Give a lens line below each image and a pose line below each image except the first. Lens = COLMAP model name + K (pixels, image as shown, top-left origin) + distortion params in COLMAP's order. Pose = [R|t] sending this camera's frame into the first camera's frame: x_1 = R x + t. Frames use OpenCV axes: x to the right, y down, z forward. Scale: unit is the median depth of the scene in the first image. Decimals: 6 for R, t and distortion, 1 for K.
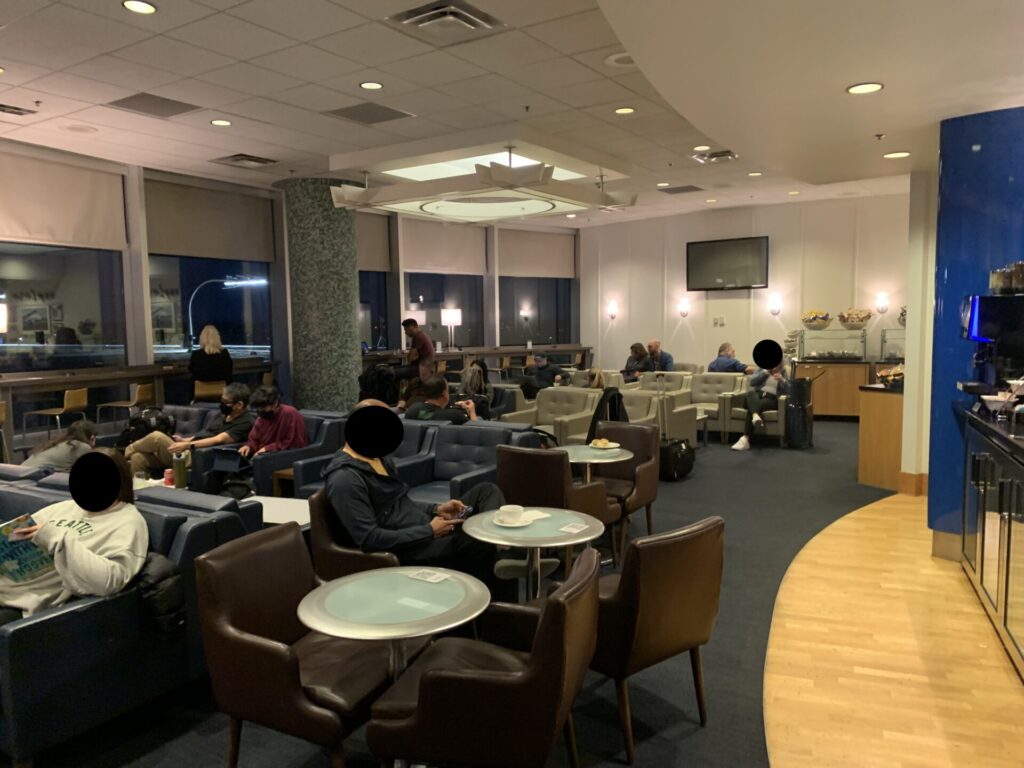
lens RADIAL K [[775.2, 0, 501.5], [0, 775.2, 389.4], [0, 0, 1]] dist [0.019210, -0.008524]
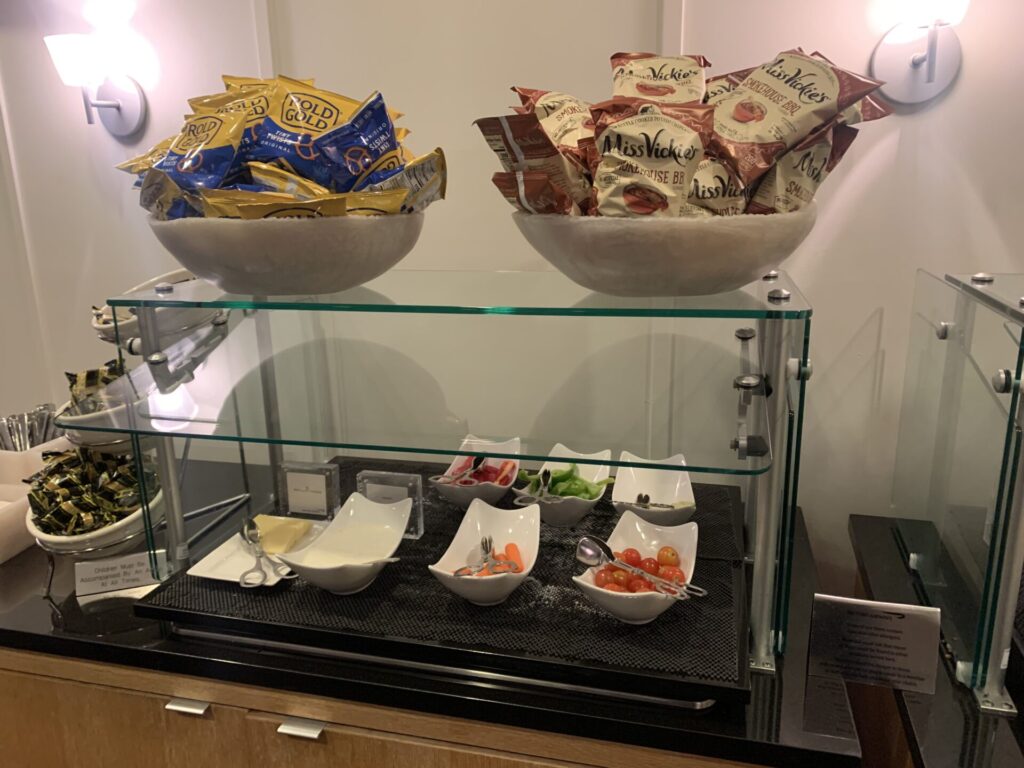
lens RADIAL K [[775.2, 0, 501.5], [0, 775.2, 389.4], [0, 0, 1]] dist [0.019210, -0.008524]
pose [[0.958551, -0.075763, 0.274662, 0.287123], [0.030245, 0.985609, 0.166316, -0.056804], [-0.283310, -0.151115, 0.947048, 0.643288]]
